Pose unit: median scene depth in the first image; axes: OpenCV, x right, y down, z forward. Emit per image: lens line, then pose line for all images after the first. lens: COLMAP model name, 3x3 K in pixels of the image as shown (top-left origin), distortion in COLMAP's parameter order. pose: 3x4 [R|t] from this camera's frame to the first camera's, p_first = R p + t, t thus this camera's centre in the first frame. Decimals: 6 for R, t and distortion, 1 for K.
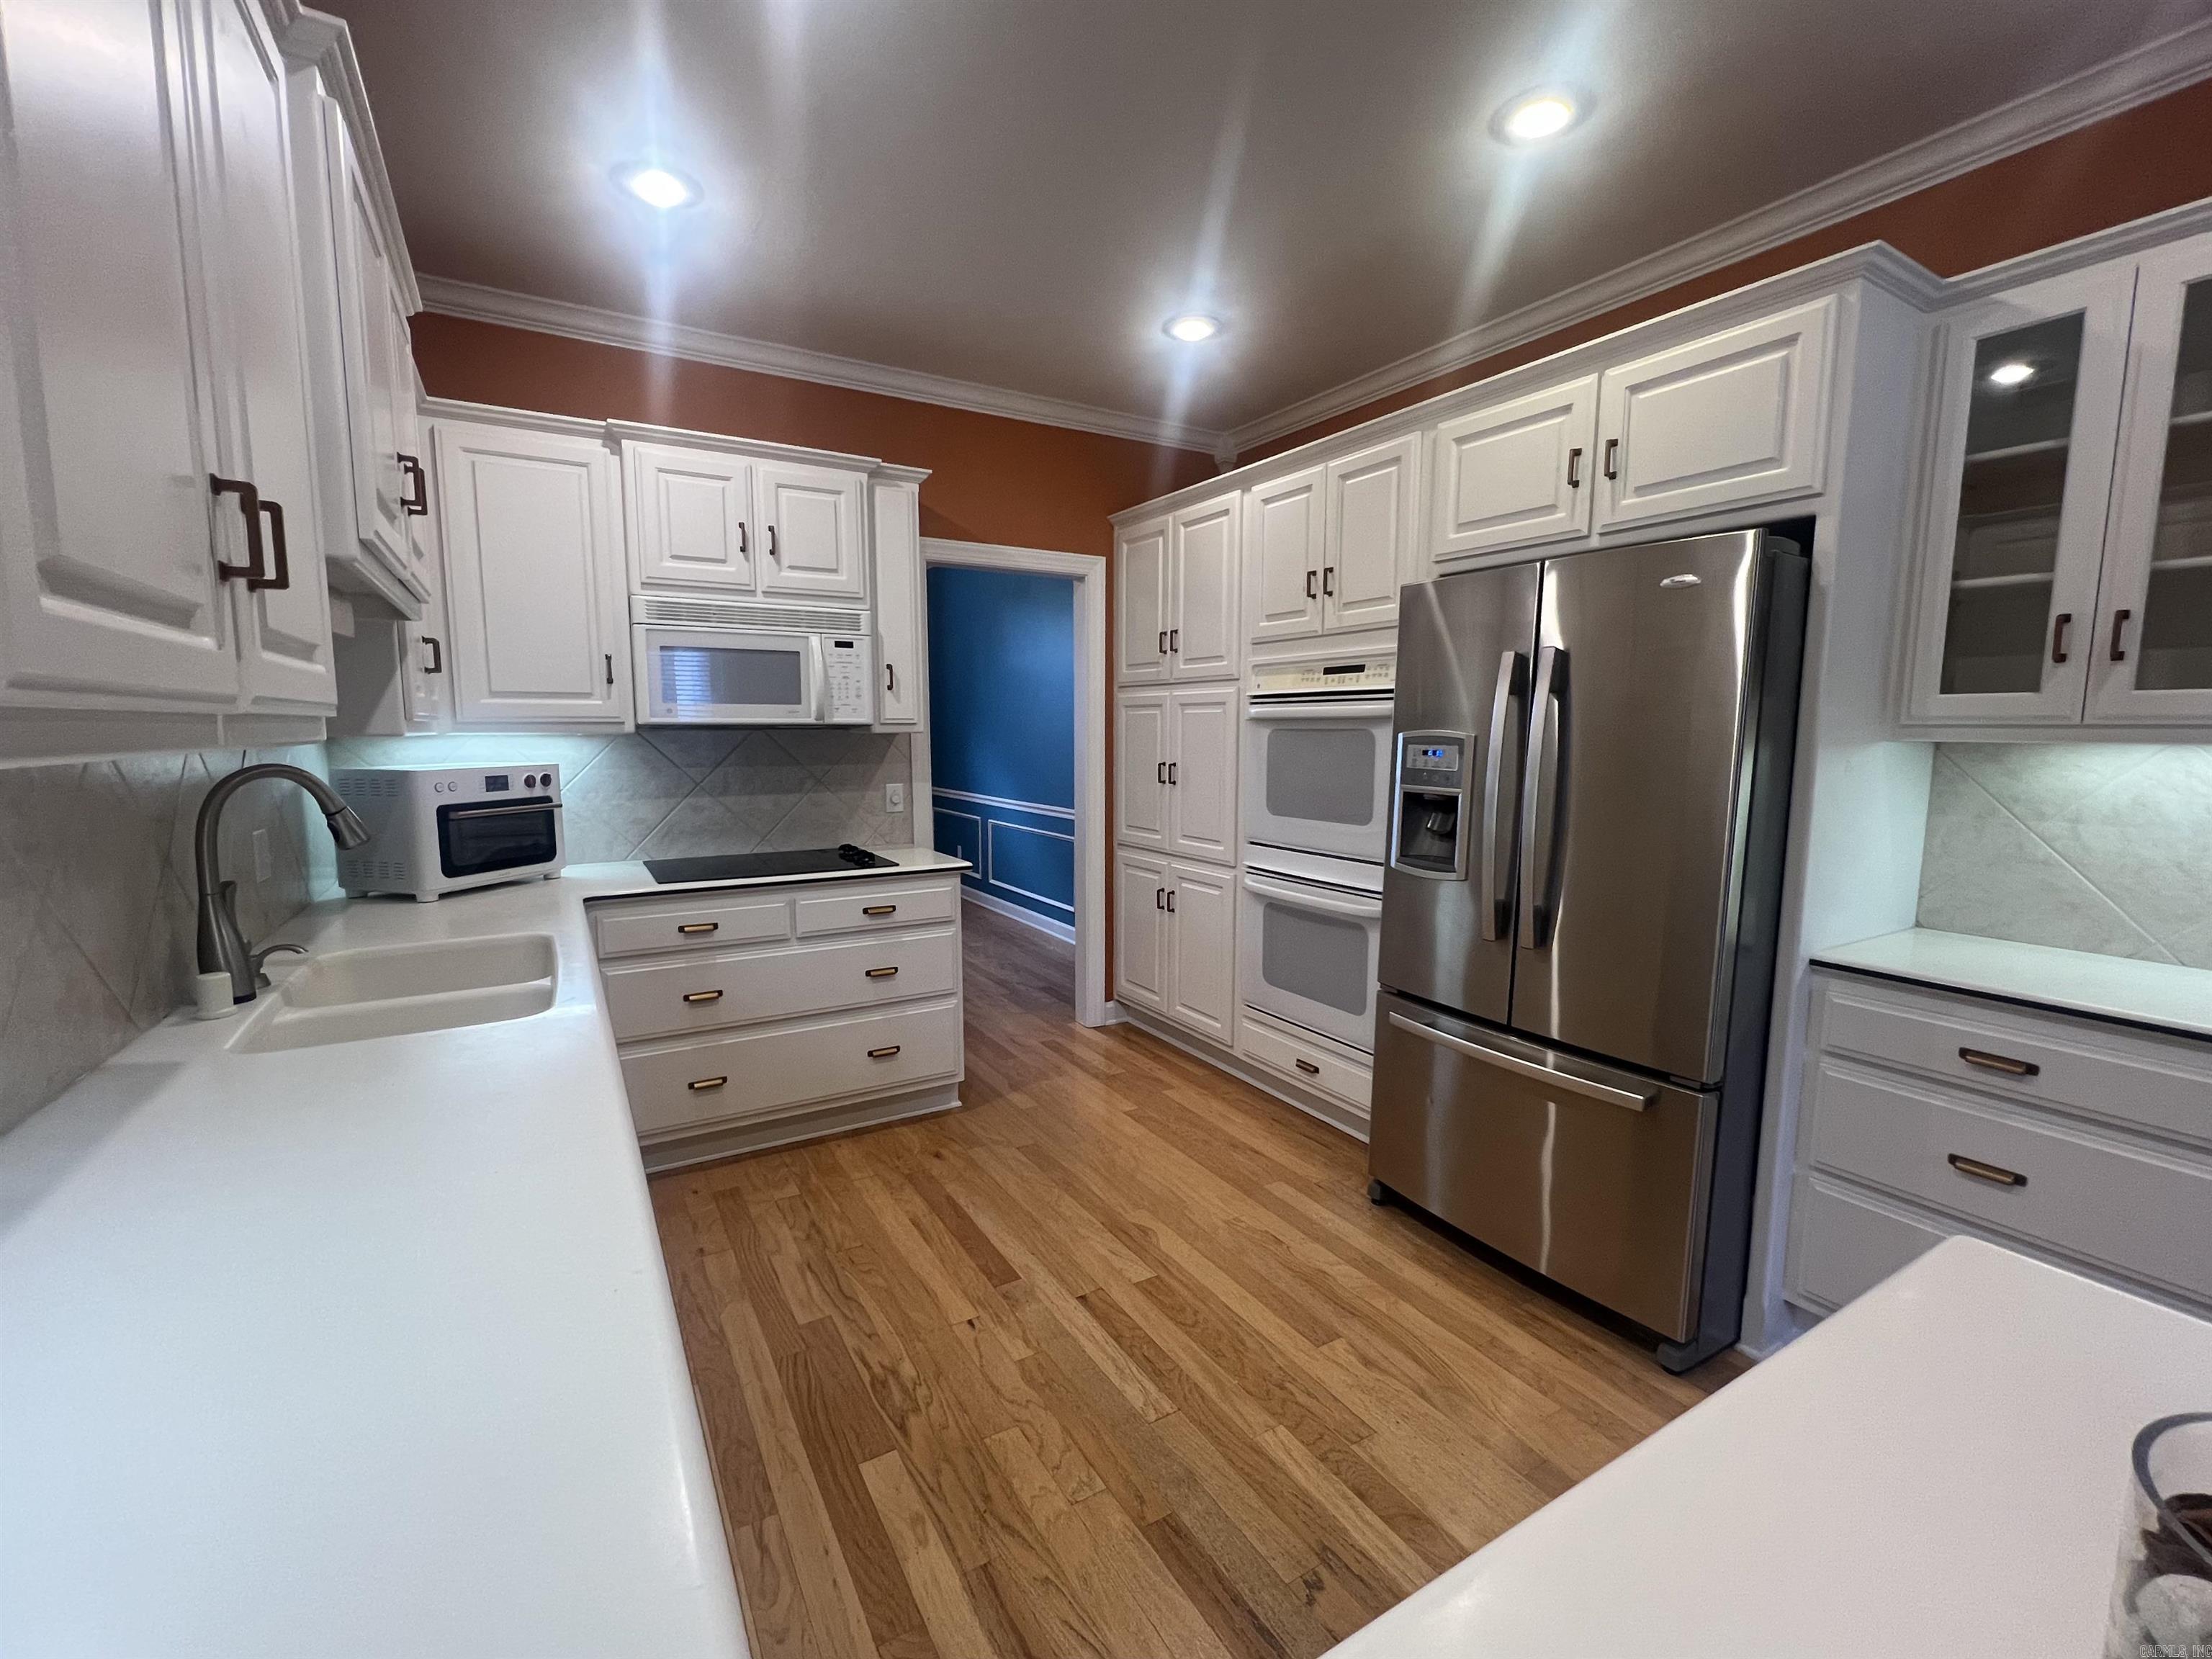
lens RADIAL K [[937.4, 0, 1105.0], [0, 937.4, 829.4], [0, 0, 1]] dist [-0.001894, -0.000654]
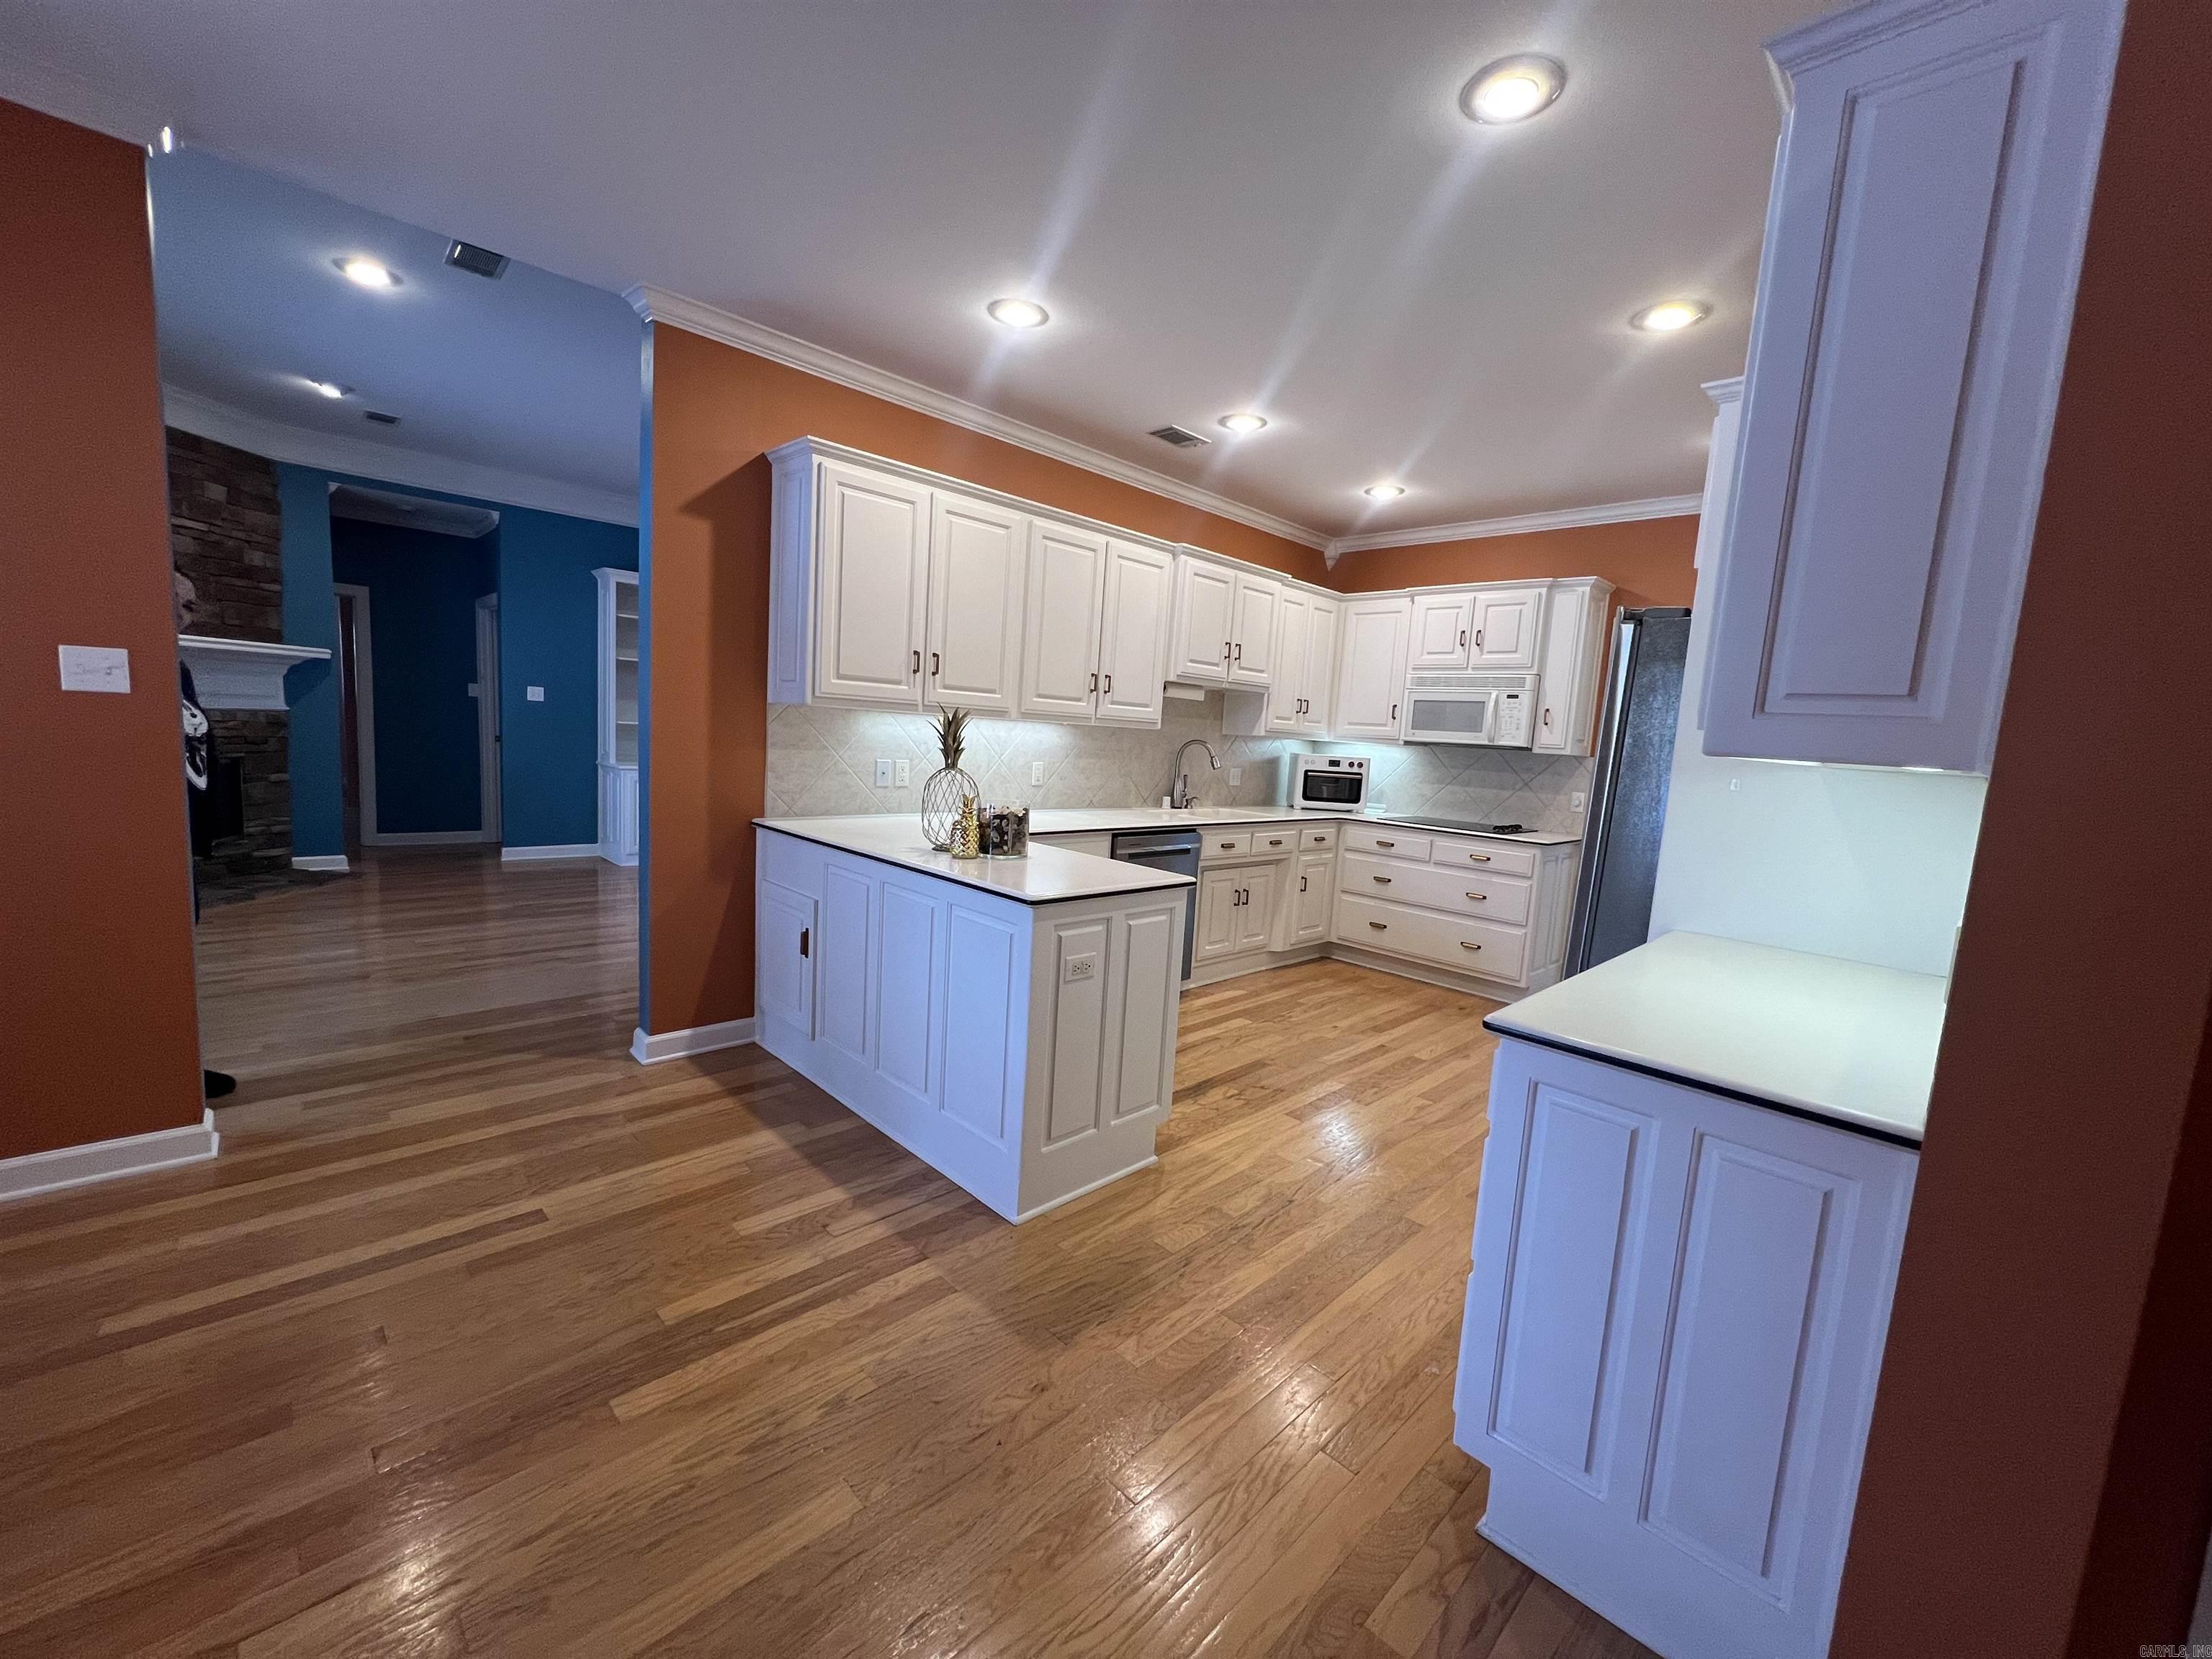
lens RADIAL K [[884.2, 0, 1103.5], [0, 884.2, 830.5], [0, 0, 1]] dist [-0.002410, 0.000923]
pose [[0.237385, 0.122678, -0.963638, 1.197958], [-0.168078, 0.982219, 0.083638, 0.022987], [0.956764, 0.142112, 0.253783, -0.029132]]
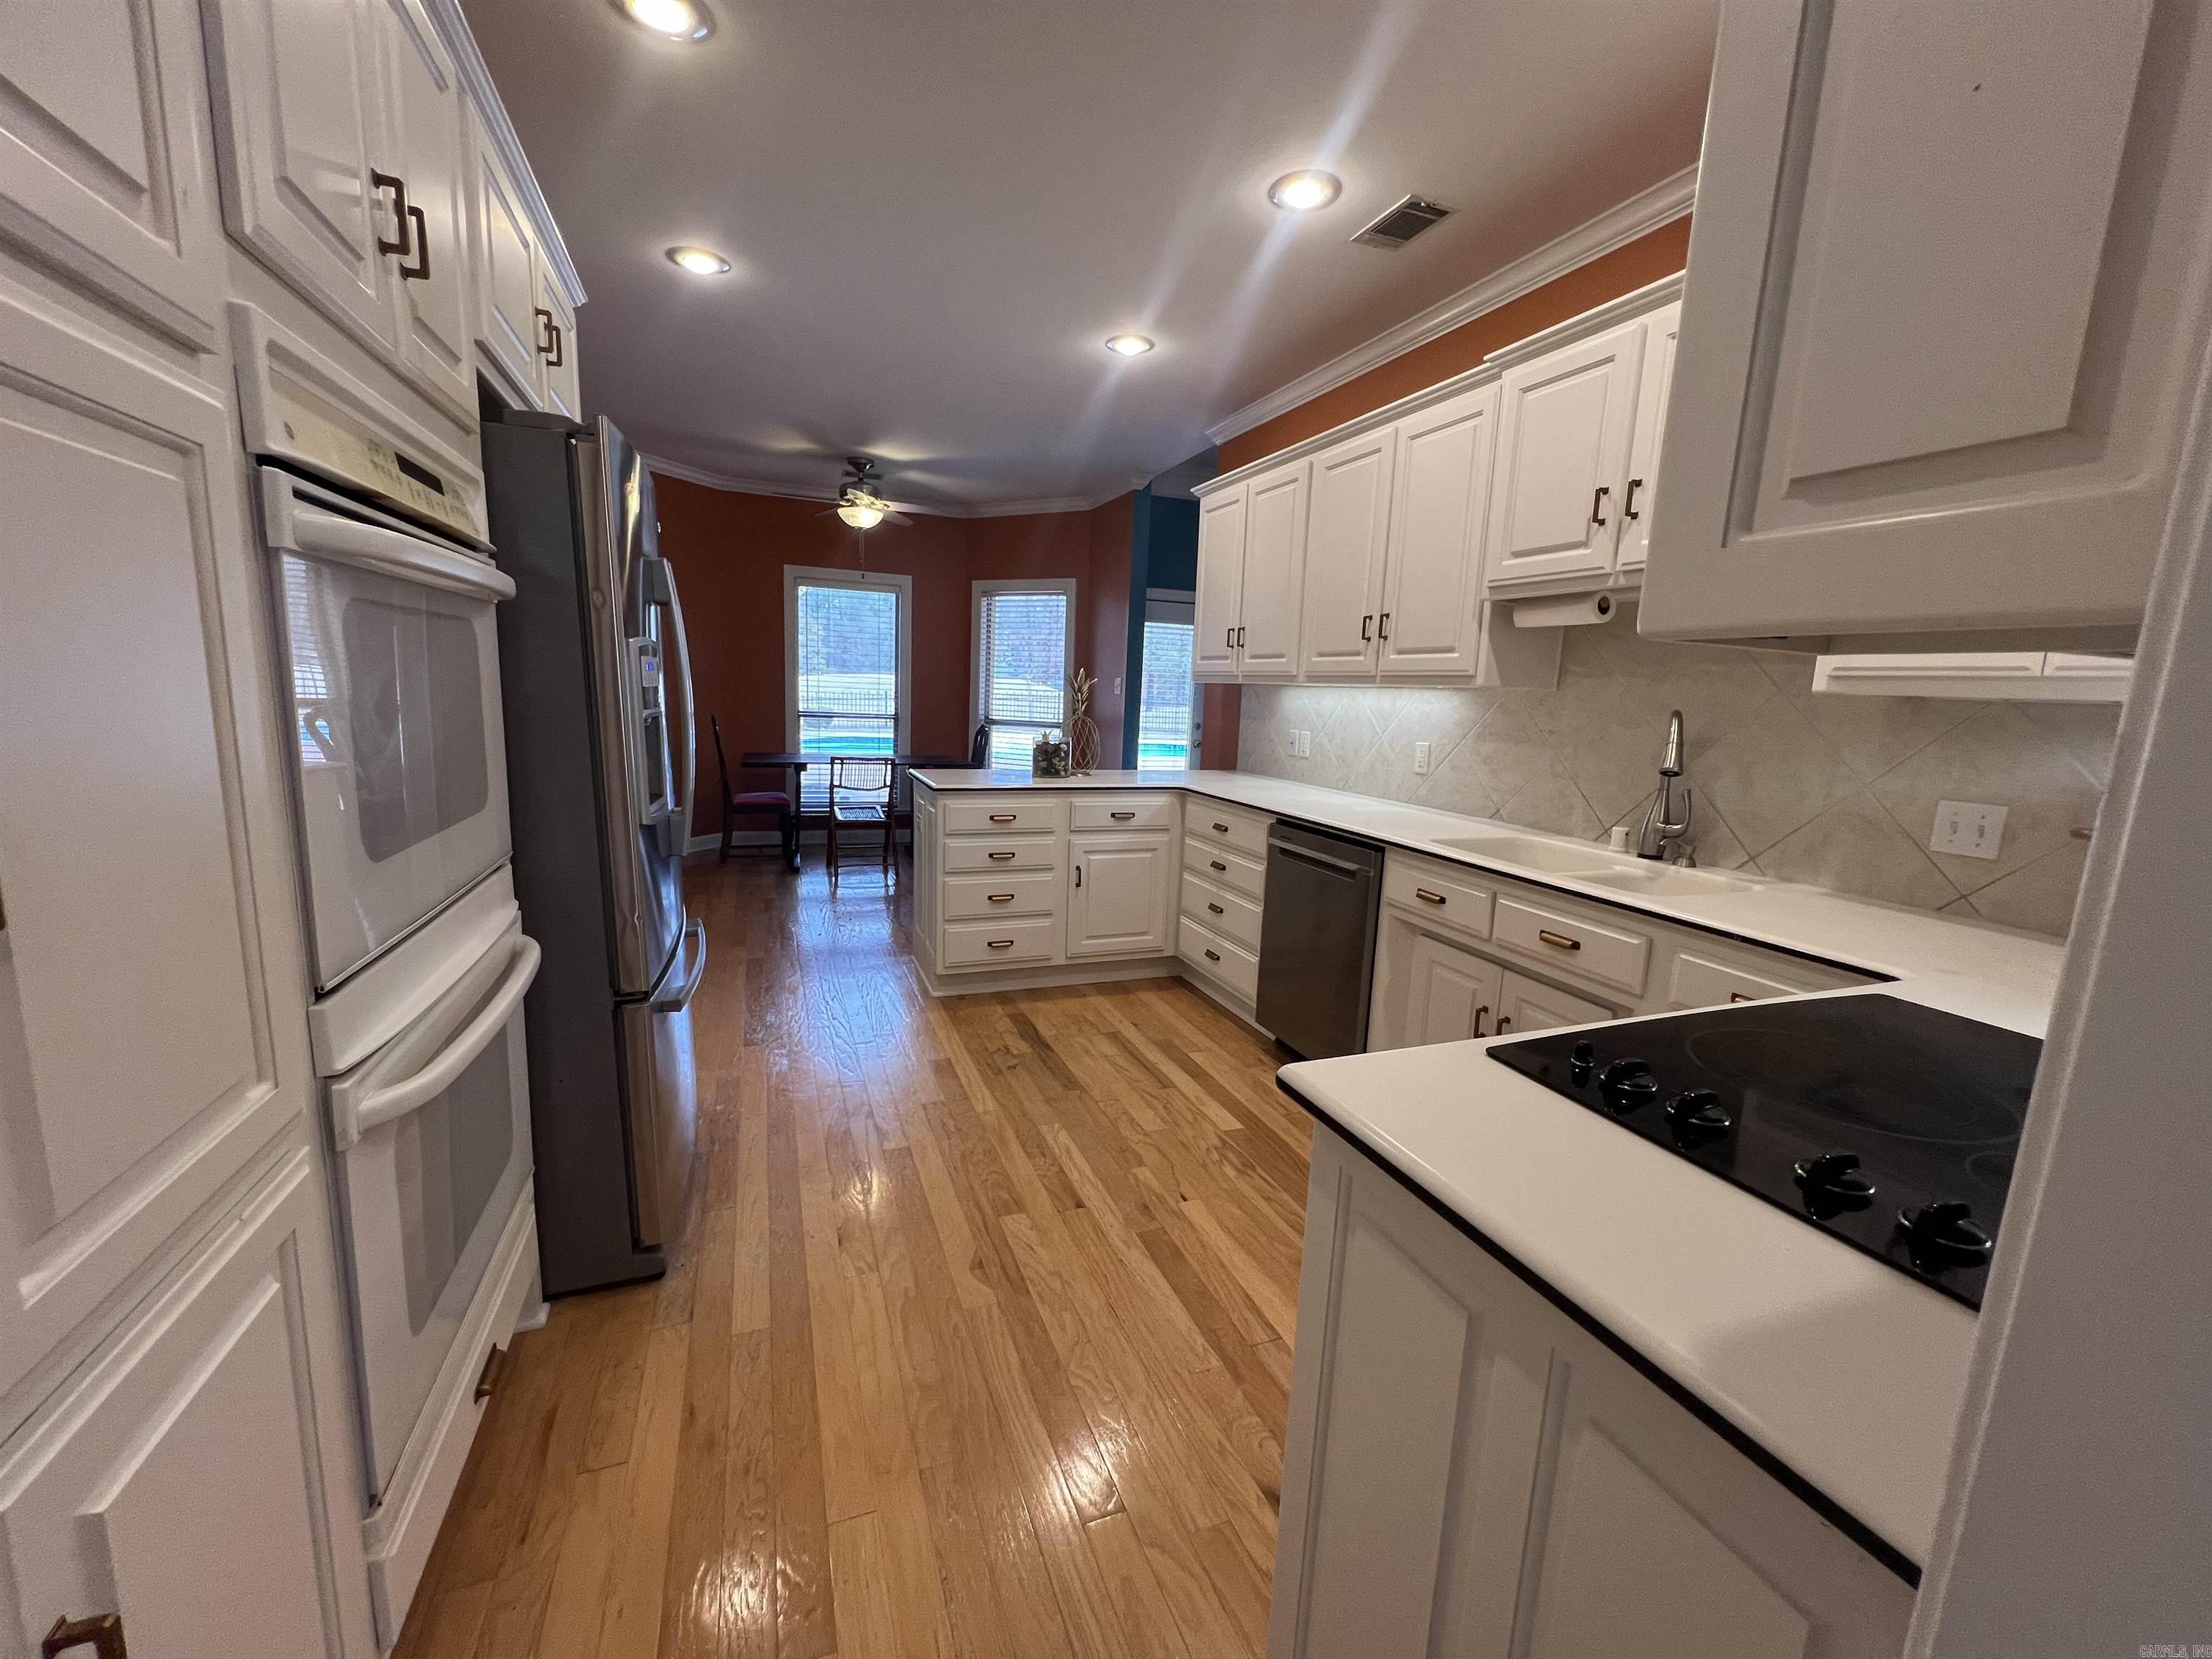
lens RADIAL K [[884.2, 0, 1103.3], [0, 884.2, 830.5], [0, 0, 1]] dist [-0.002410, 0.000923]
pose [[-0.984601, -0.066990, 0.161469, -0.146930], [-0.022283, 0.964222, 0.264157, -0.135699], [-0.173388, 0.256491, -0.950867, 1.480815]]
